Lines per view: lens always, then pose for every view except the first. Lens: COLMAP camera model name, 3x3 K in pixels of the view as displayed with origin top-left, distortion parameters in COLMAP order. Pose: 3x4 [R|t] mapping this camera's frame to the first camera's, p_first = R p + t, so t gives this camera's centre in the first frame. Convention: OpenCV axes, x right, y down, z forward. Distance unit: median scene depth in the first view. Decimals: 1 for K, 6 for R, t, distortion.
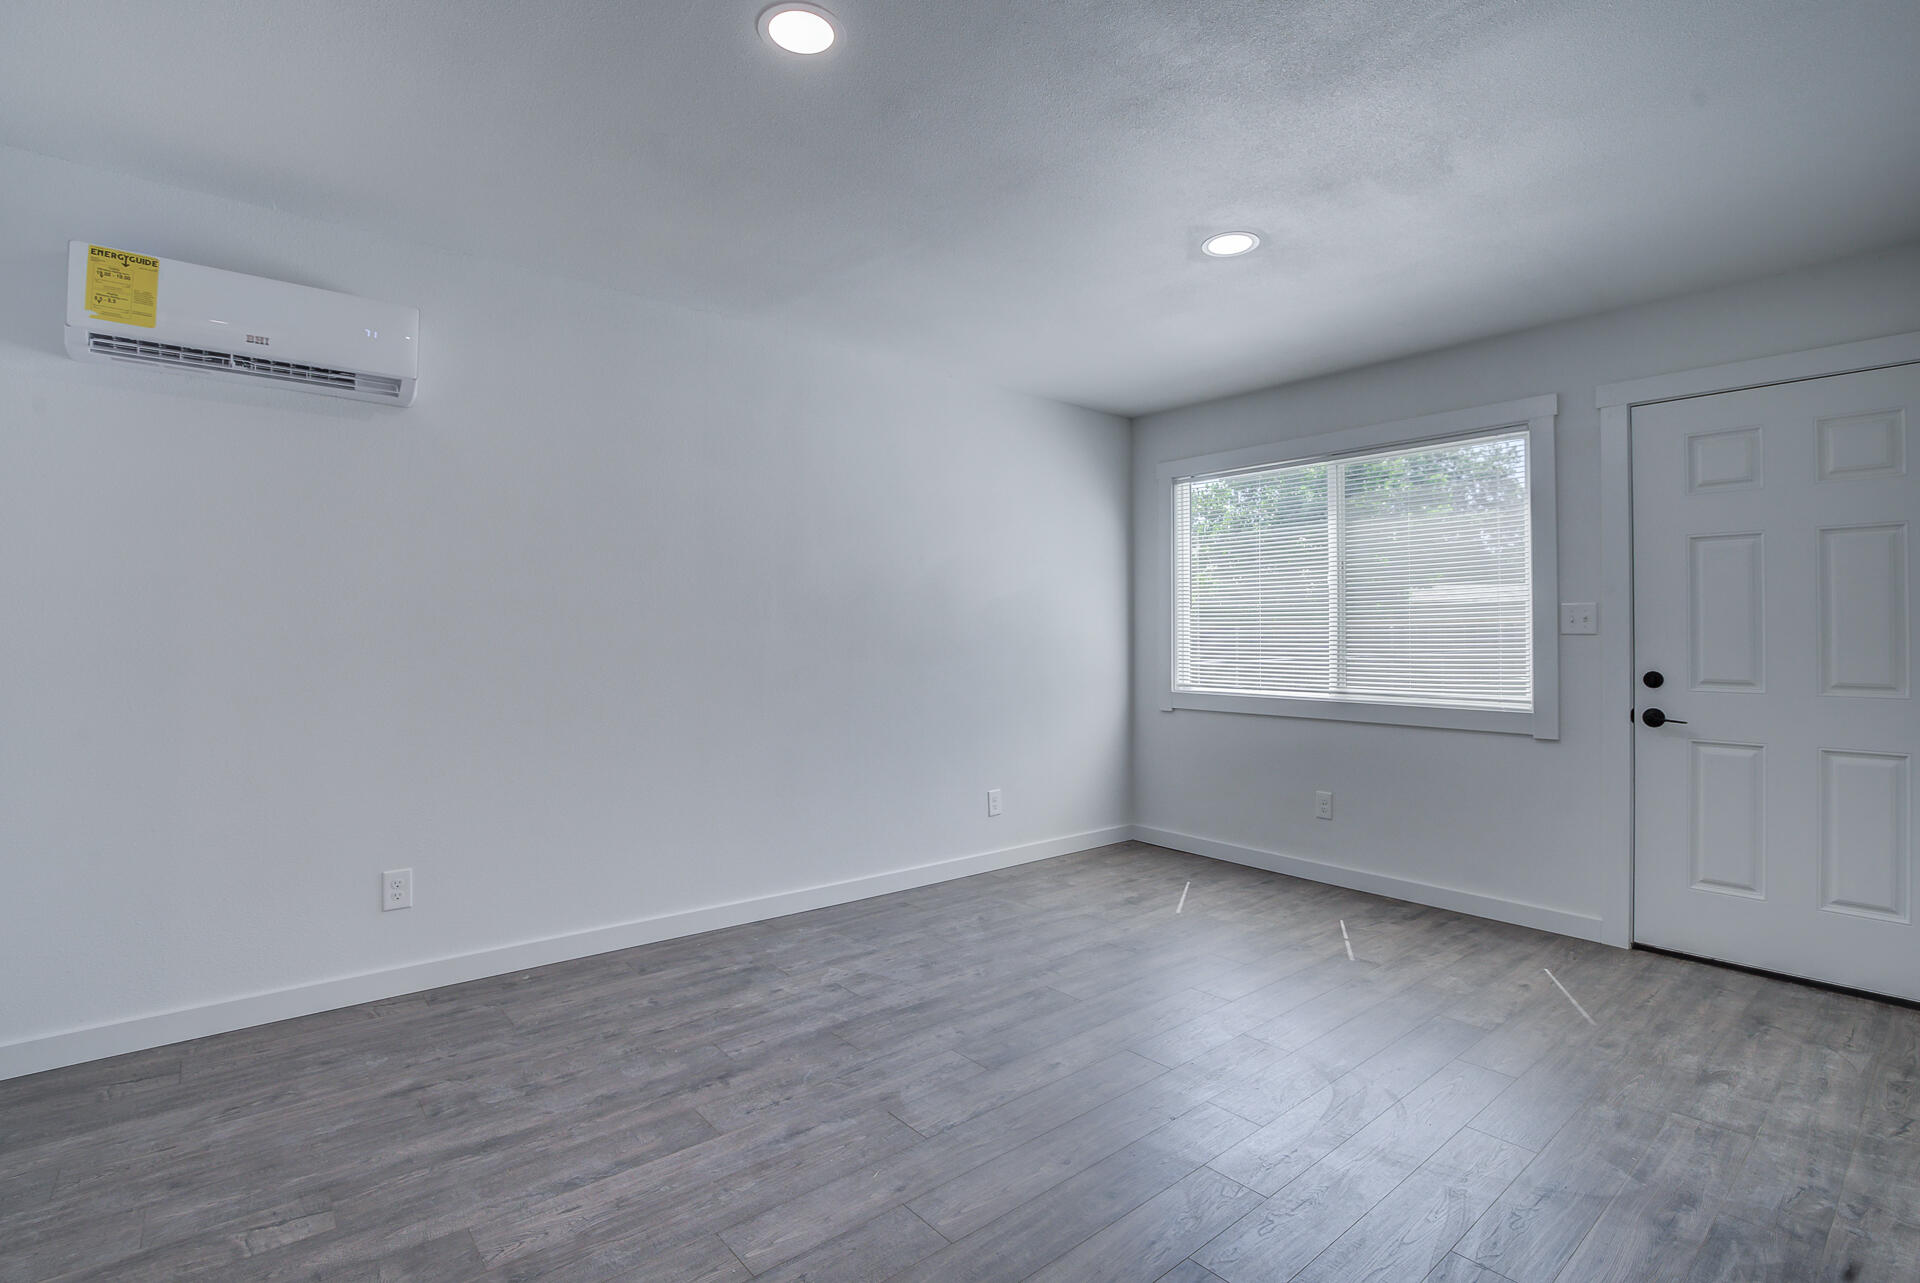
lens RADIAL K [[898.4, 0, 968.3], [0, 898.4, 615.2], [0, 0, 1]] dist [-0.038387, 0.007534]
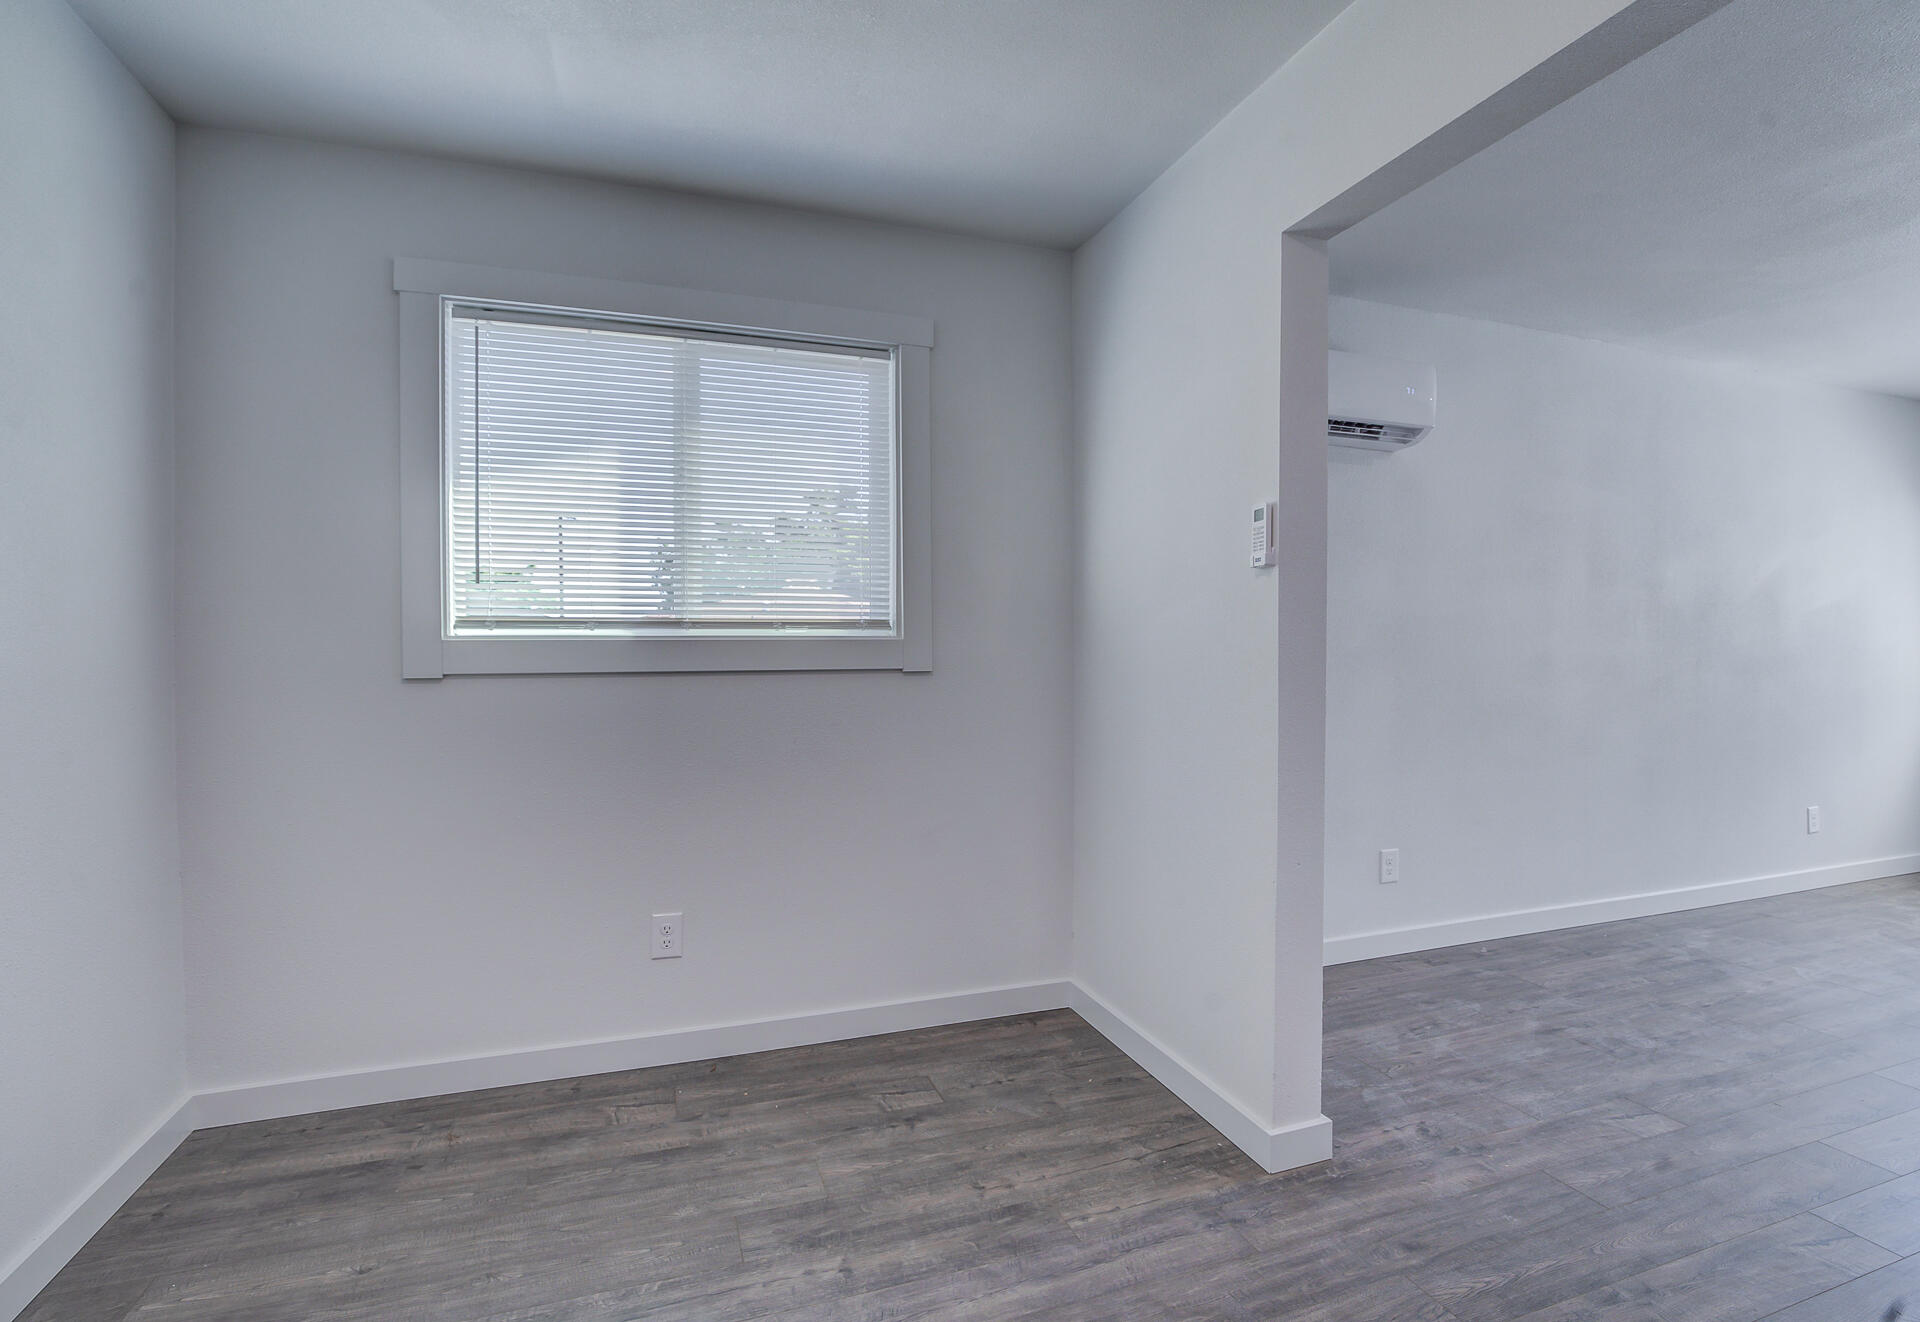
lens RADIAL K [[922.5, 0, 964.7], [0, 922.5, 662.7], [0, 0, 1]] dist [-0.027804, 0.002715]
pose [[0.940656, 0.001009, -0.339360, -0.704922], [0.012916, 0.999165, 0.038772, -0.012684], [0.339115, -0.040854, 0.939857, -0.300271]]
